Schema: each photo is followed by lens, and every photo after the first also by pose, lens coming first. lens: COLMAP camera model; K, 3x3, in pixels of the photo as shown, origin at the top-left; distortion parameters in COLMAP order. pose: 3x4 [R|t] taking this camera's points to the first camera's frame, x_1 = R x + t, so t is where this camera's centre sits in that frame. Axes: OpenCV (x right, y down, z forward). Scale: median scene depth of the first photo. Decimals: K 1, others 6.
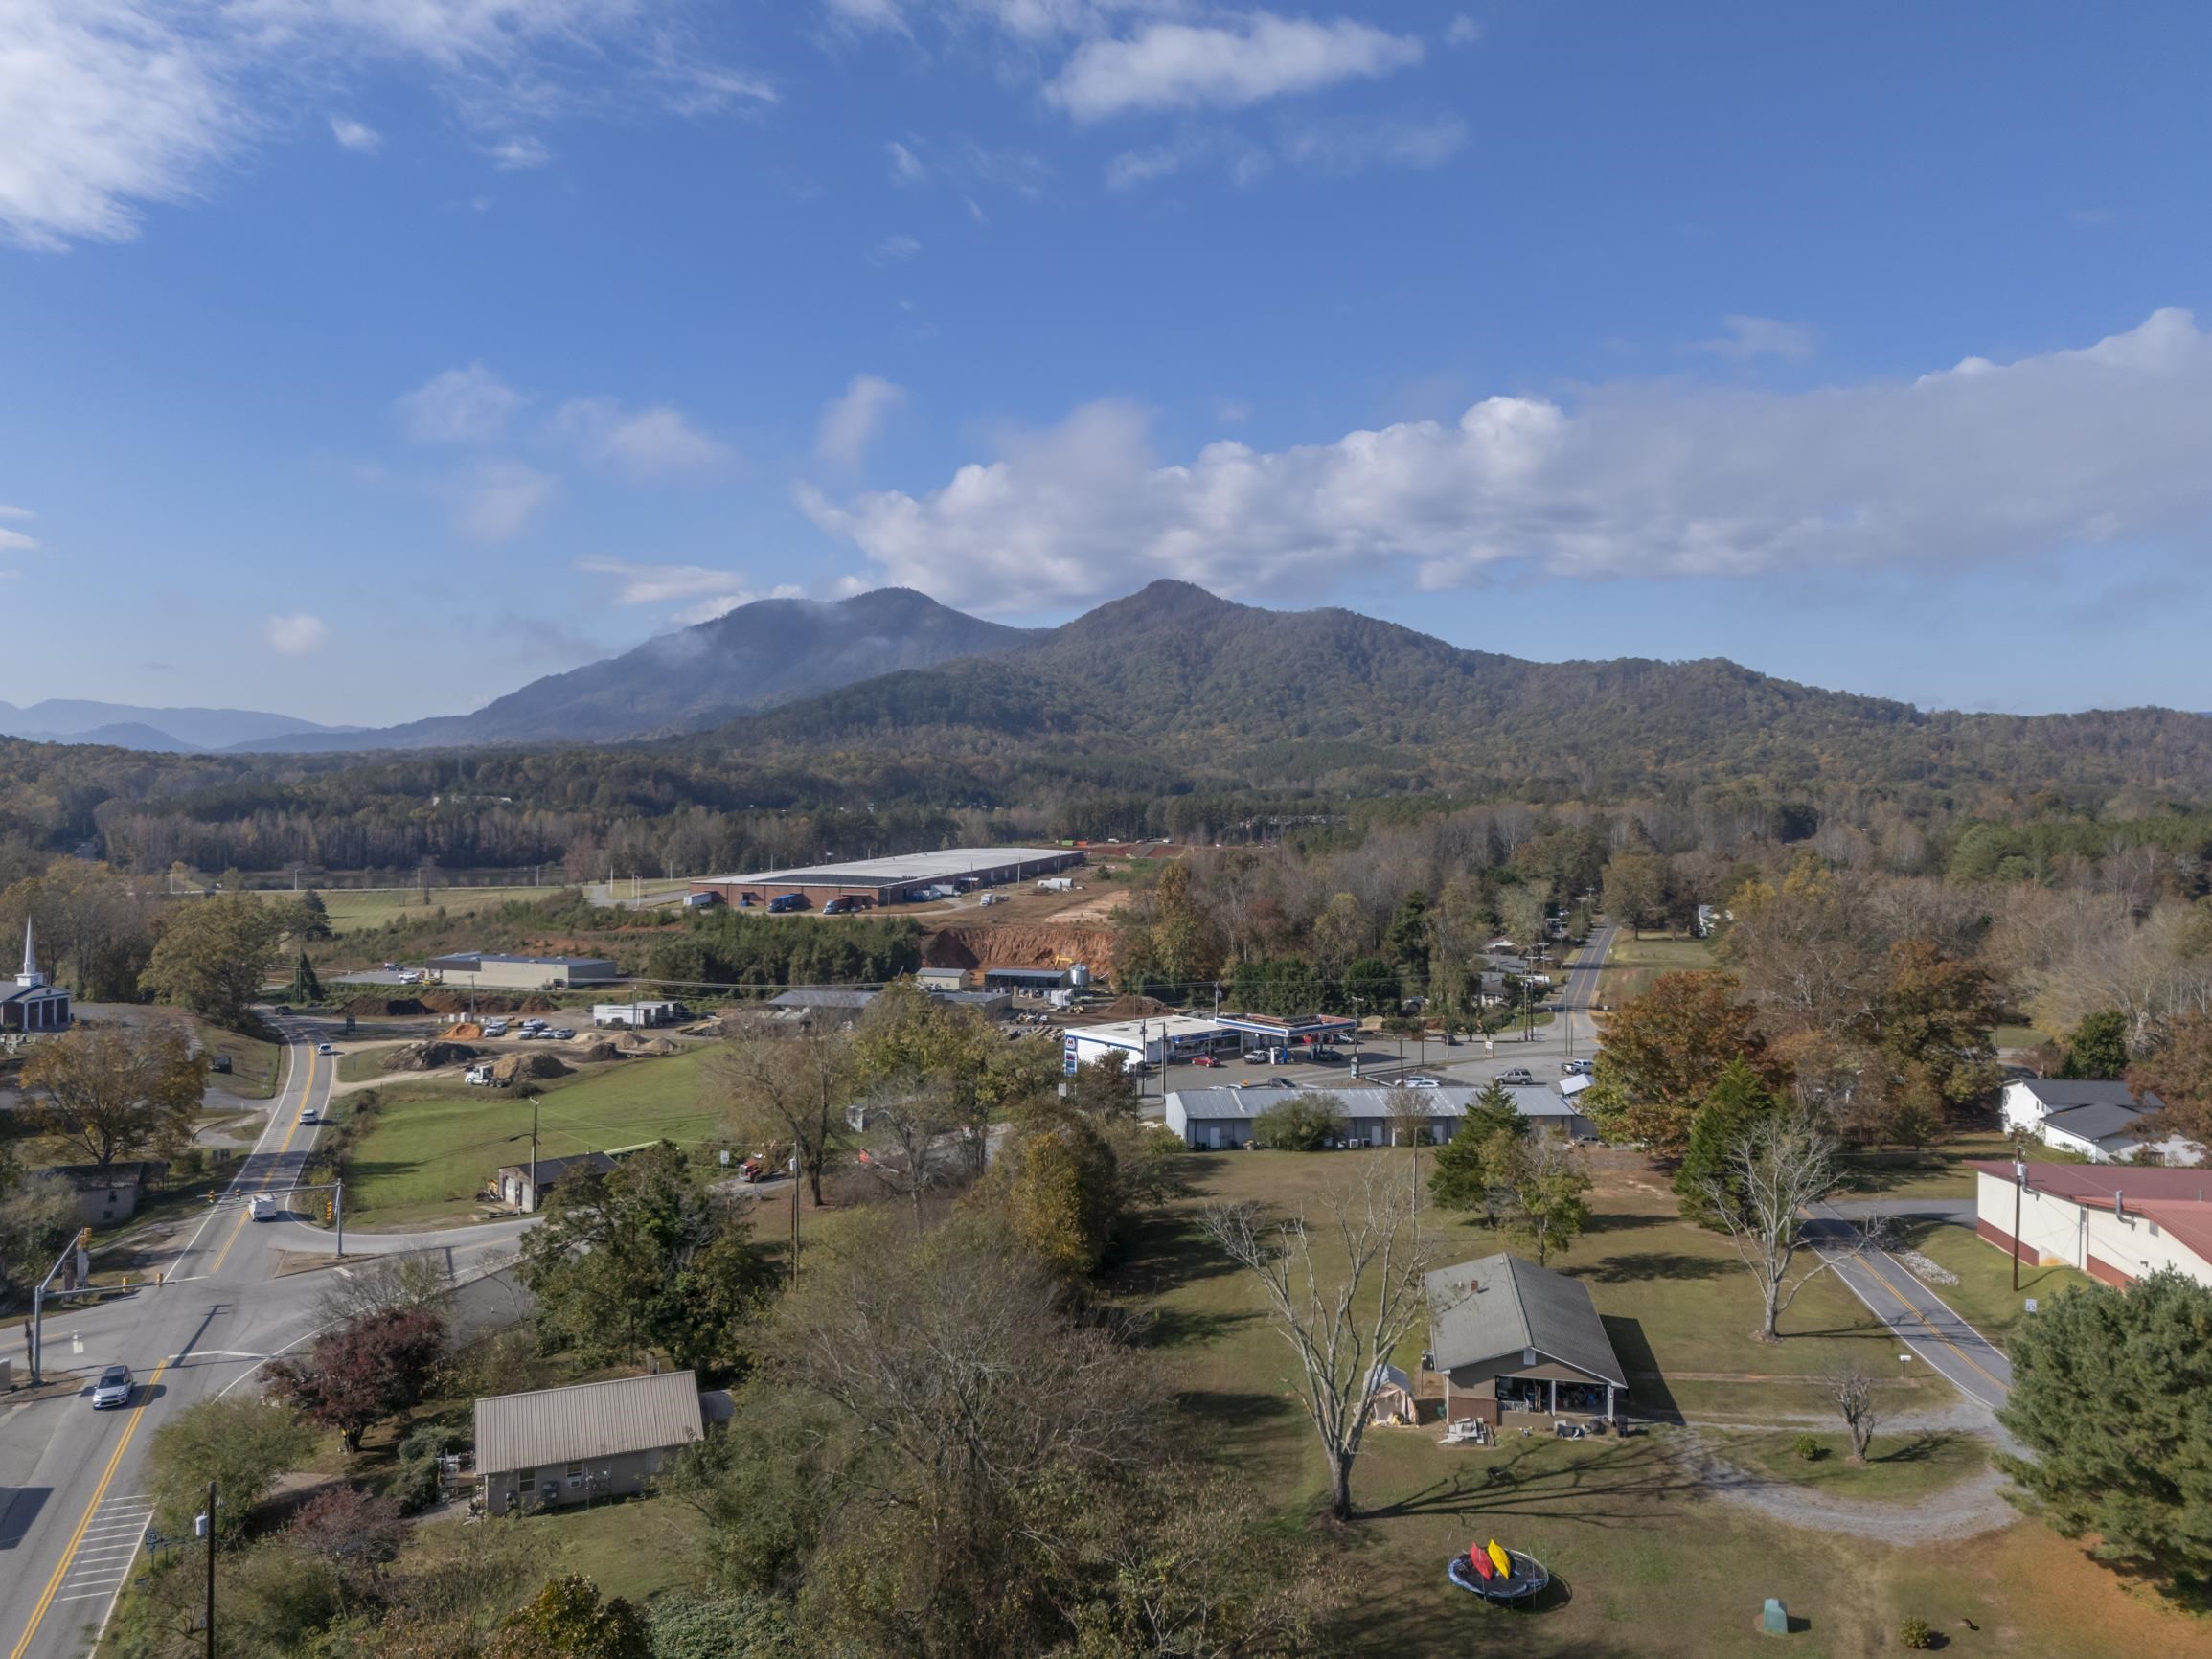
lens RADIAL K [[1610.9, 0, 1106.0], [0, 1610.9, 829.5], [0, 0, 1]] dist [0.080417, -0.044012]
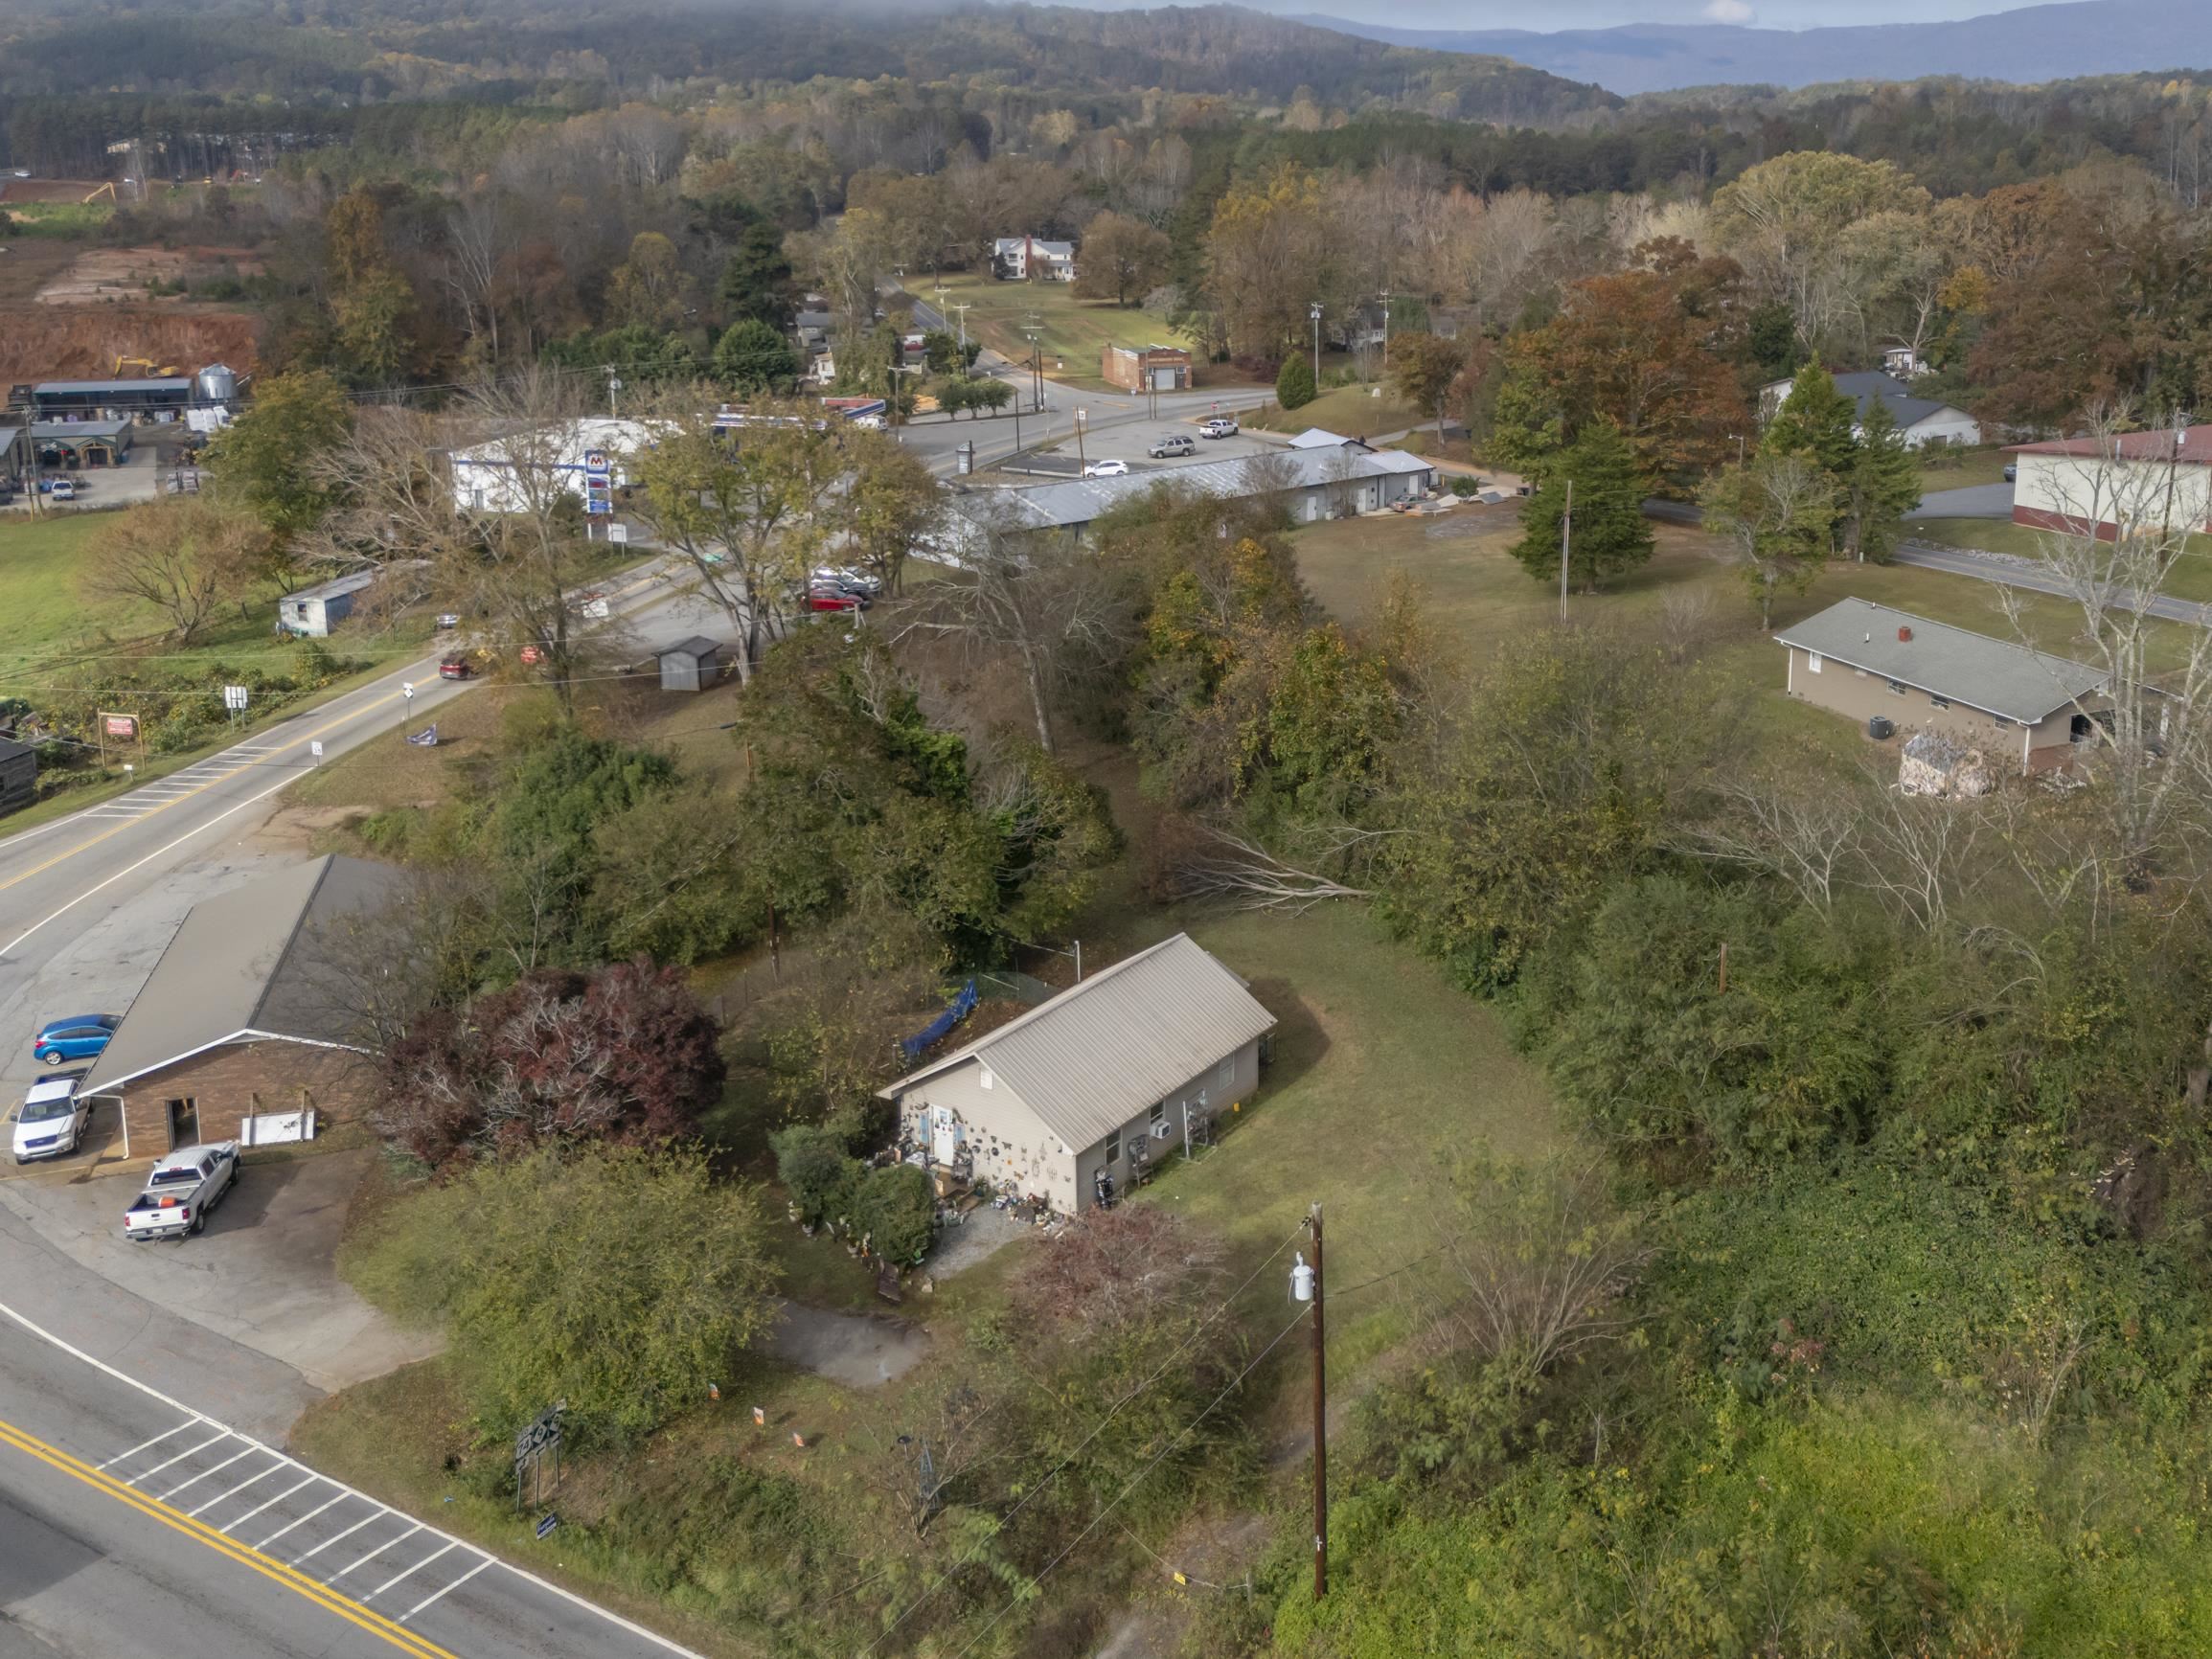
lens RADIAL K [[2130.6, 0, 1315.7], [0, 2130.6, 589.9], [0, 0, 1]] dist [0.117378, -0.130039]
pose [[0.805258, -0.134667, 0.577429, -0.194623], [0.019324, 0.979309, 0.201445, 0.010619], [-0.592609, -0.151057, 0.791199, 0.098063]]
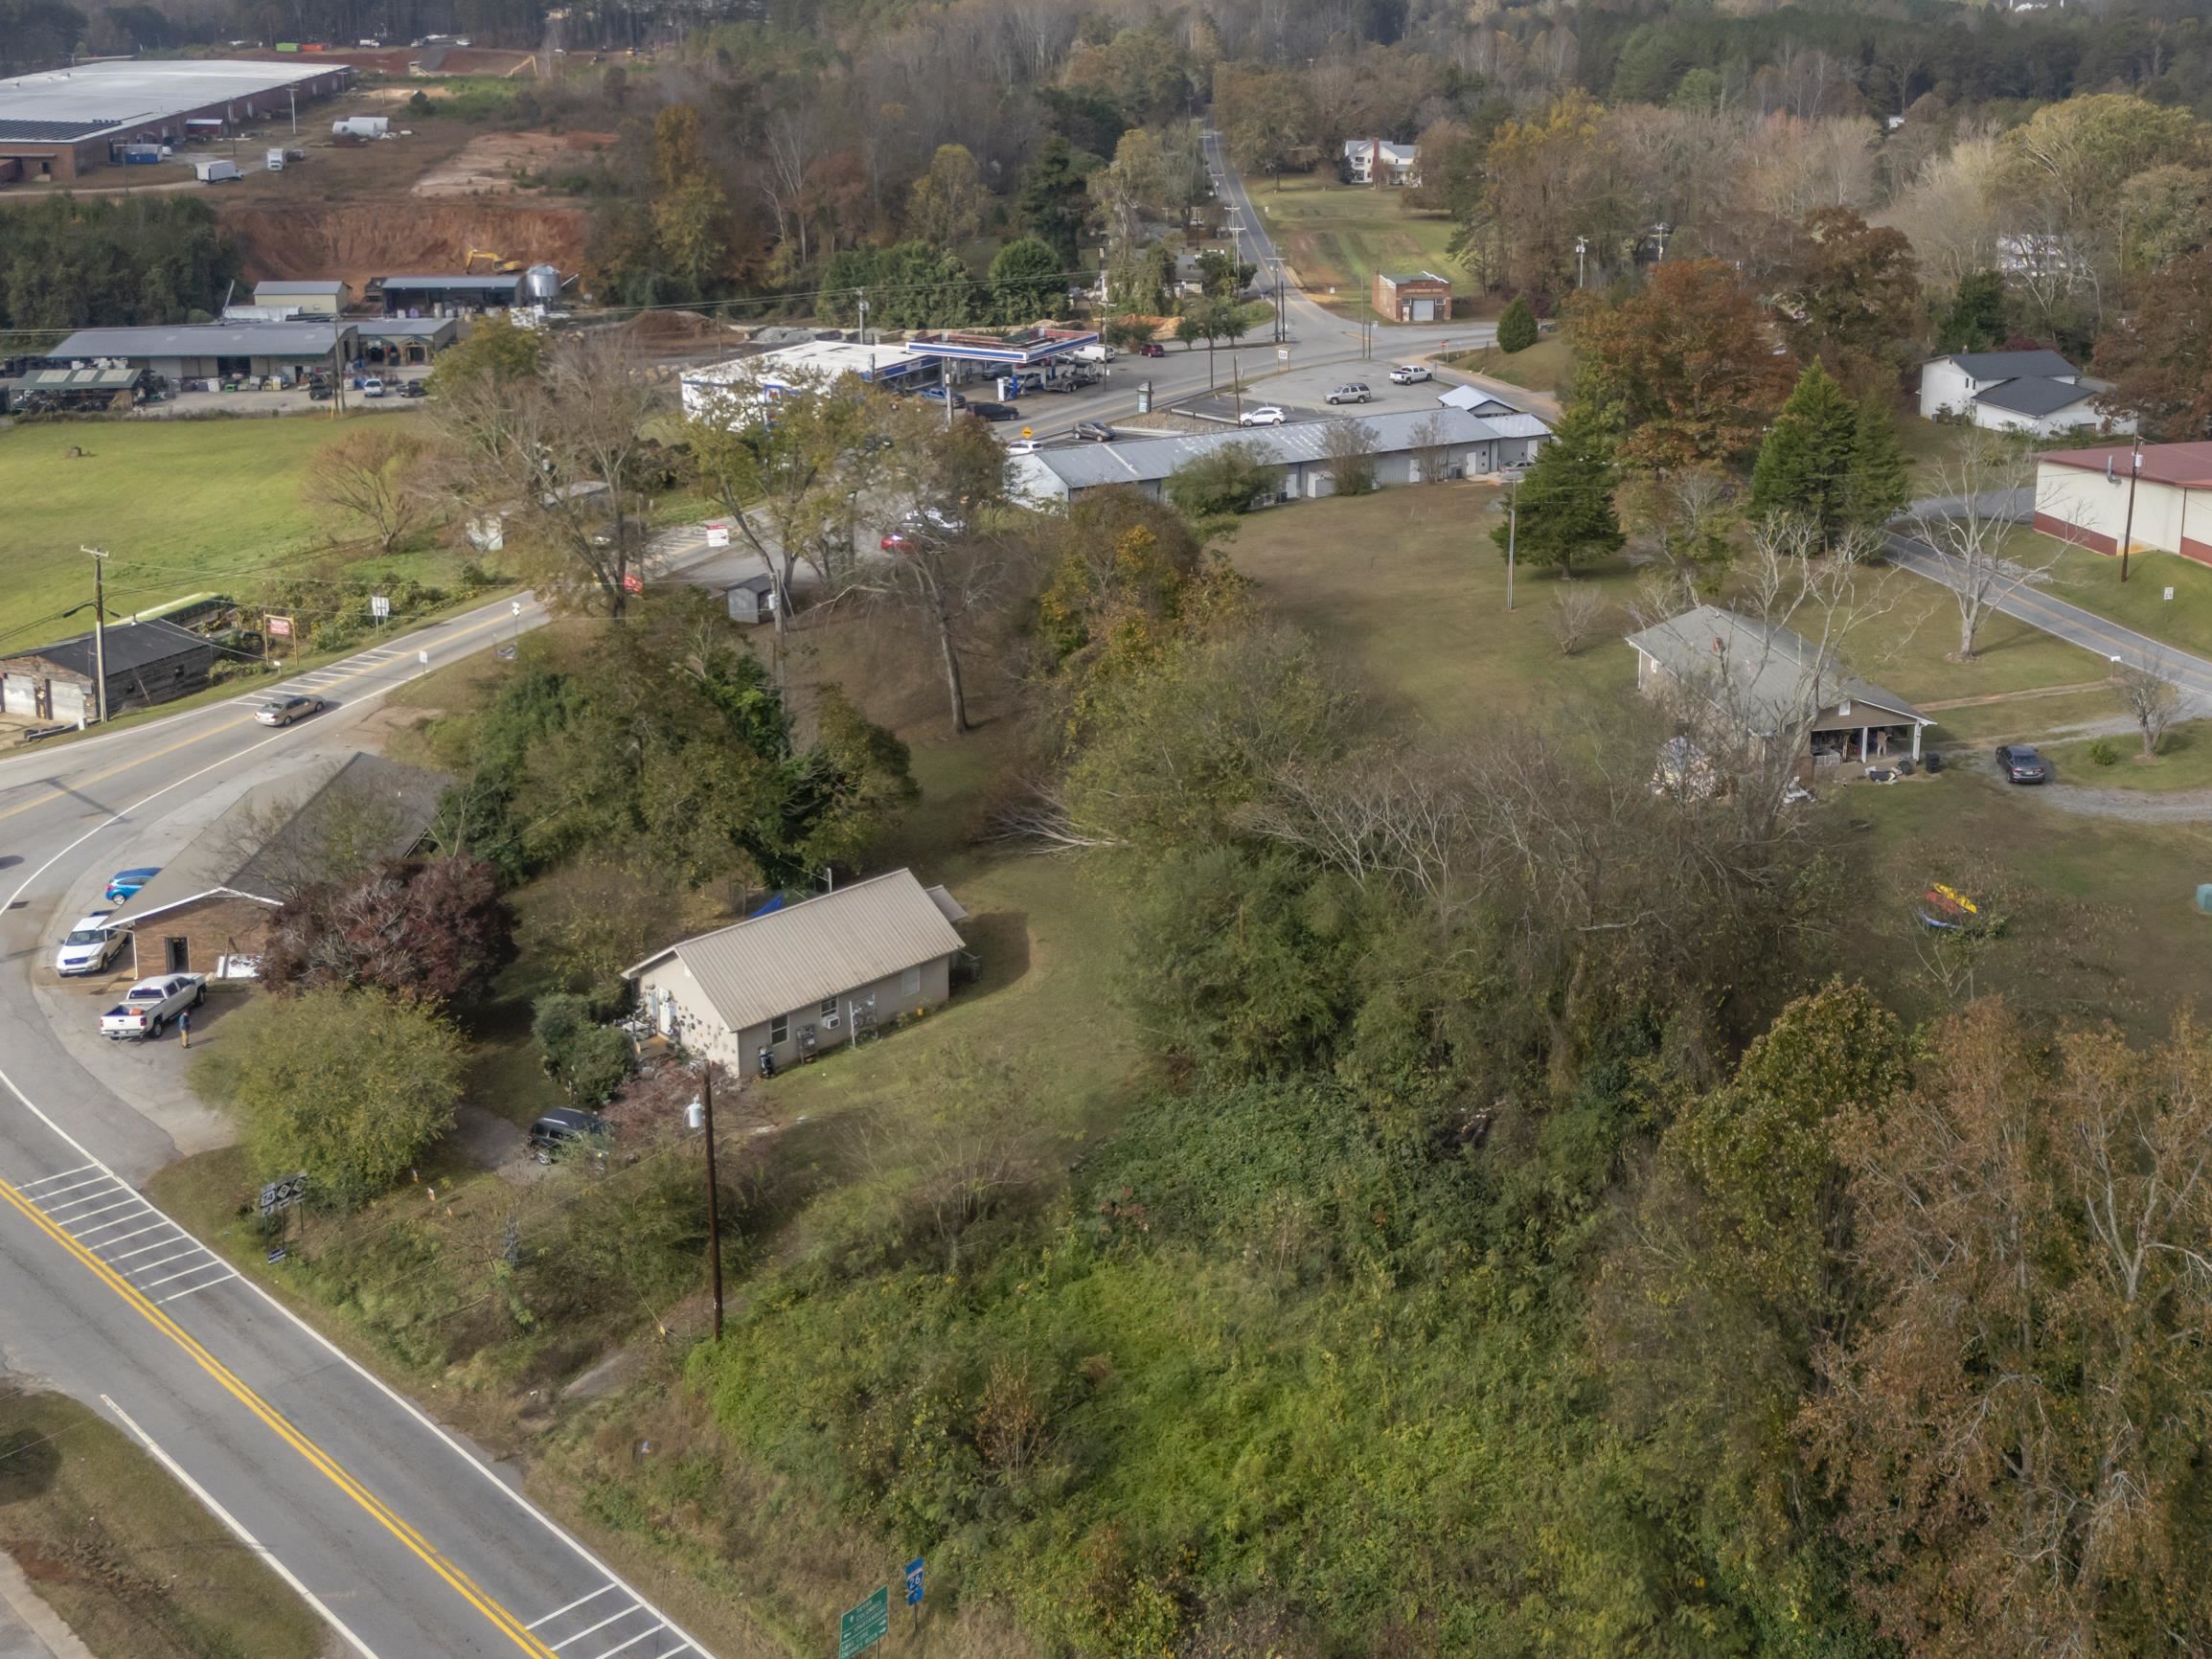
lens RADIAL K [[2376.1, 0, 1400.6], [0, 2376.1, 472.8], [0, 0, 1]] dist [0.132342, -0.150553]
pose [[0.899427, -0.088237, 0.428072, -0.148820], [0.005264, 0.981526, 0.191257, -0.019982], [-0.437039, -0.169769, 0.883275, -0.021666]]
